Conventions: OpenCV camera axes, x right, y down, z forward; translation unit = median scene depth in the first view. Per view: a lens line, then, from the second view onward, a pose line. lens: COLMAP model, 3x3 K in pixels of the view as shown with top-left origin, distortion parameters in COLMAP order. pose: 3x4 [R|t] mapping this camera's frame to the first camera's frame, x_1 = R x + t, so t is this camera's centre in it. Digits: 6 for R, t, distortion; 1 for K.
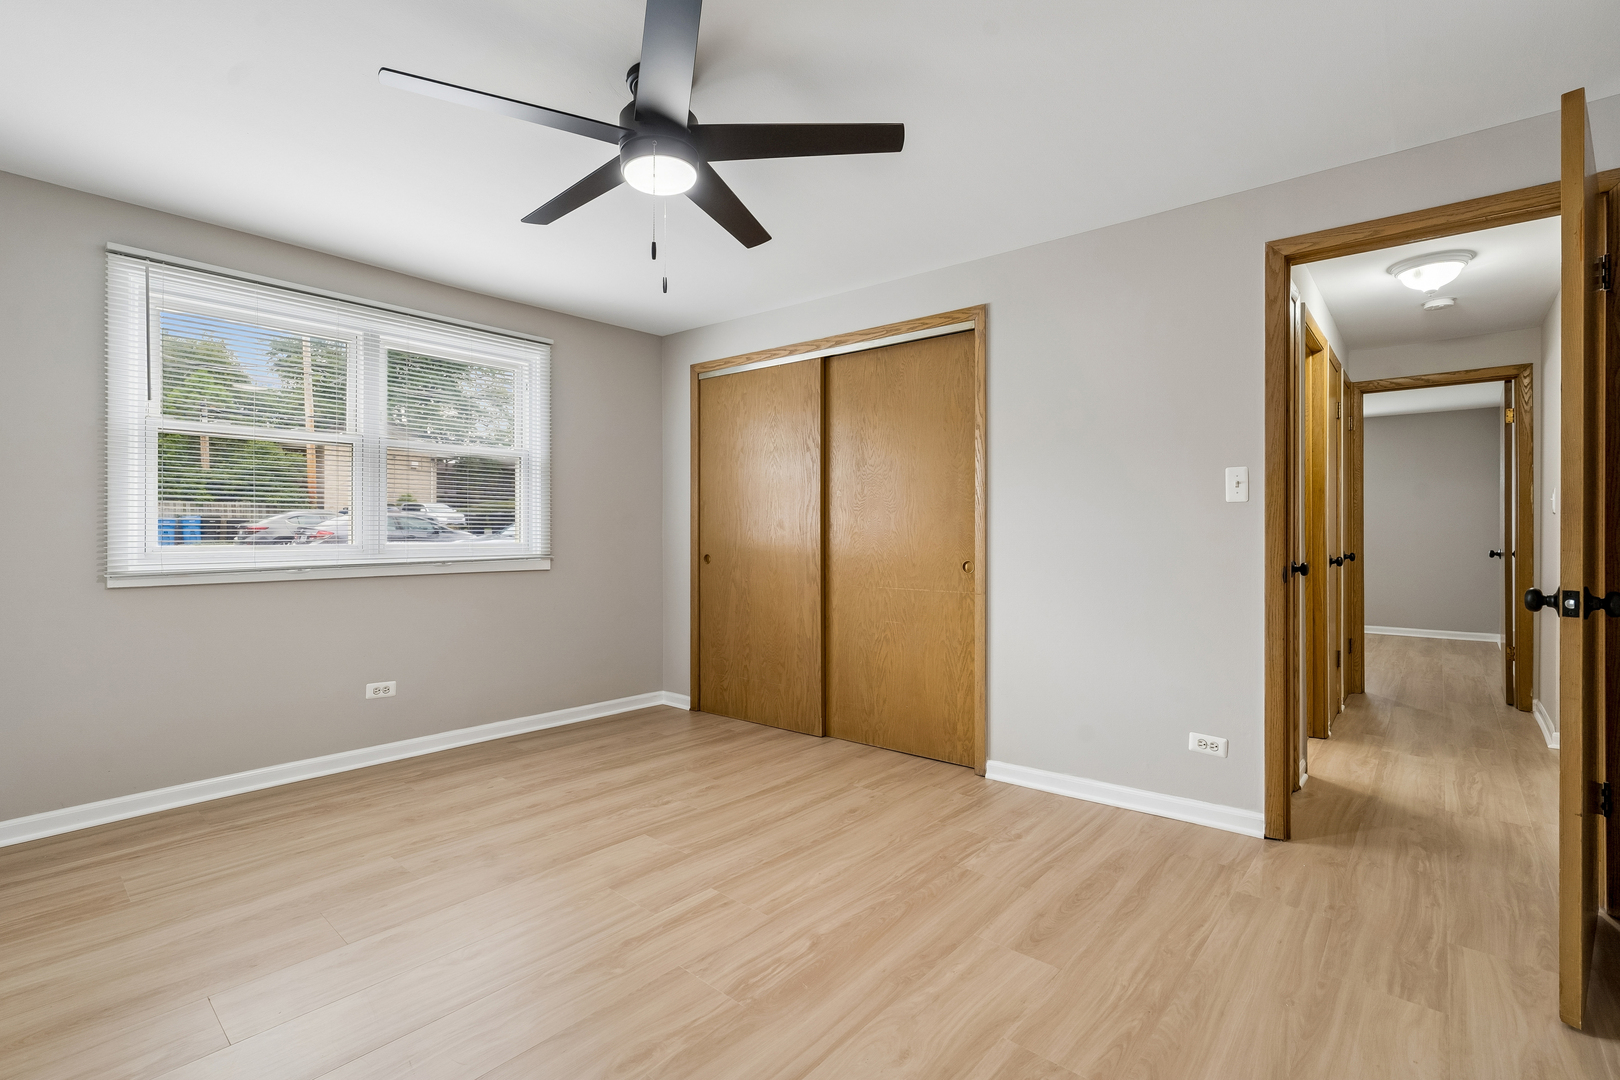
lens RADIAL K [[735.3, 0, 810.8], [0, 735.3, 530.6], [0, 0, 1]] dist [-0.013751, 0.006820]
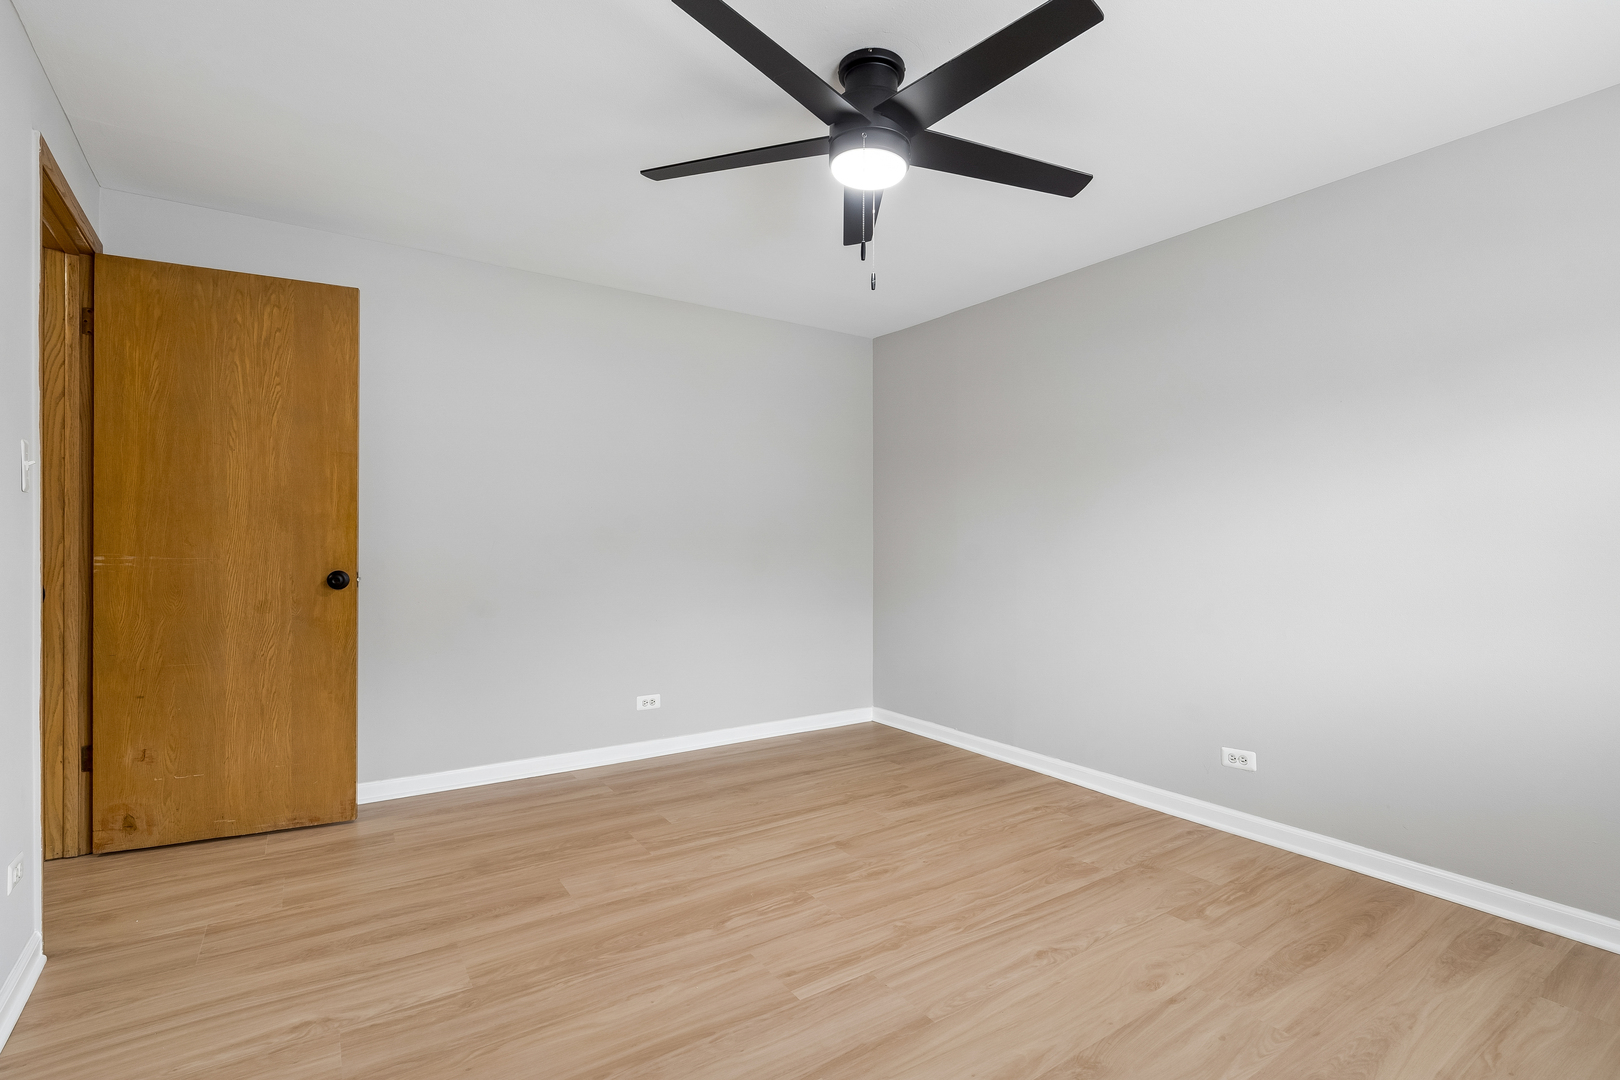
lens RADIAL K [[735.3, 0, 810.8], [0, 735.3, 530.6], [0, 0, 1]] dist [-0.013751, 0.006820]
pose [[-0.964305, -0.001943, 0.264788, -0.262418], [-0.007350, 0.999784, -0.019432, 0.003404], [-0.264693, -0.020685, -0.964111, 1.307205]]
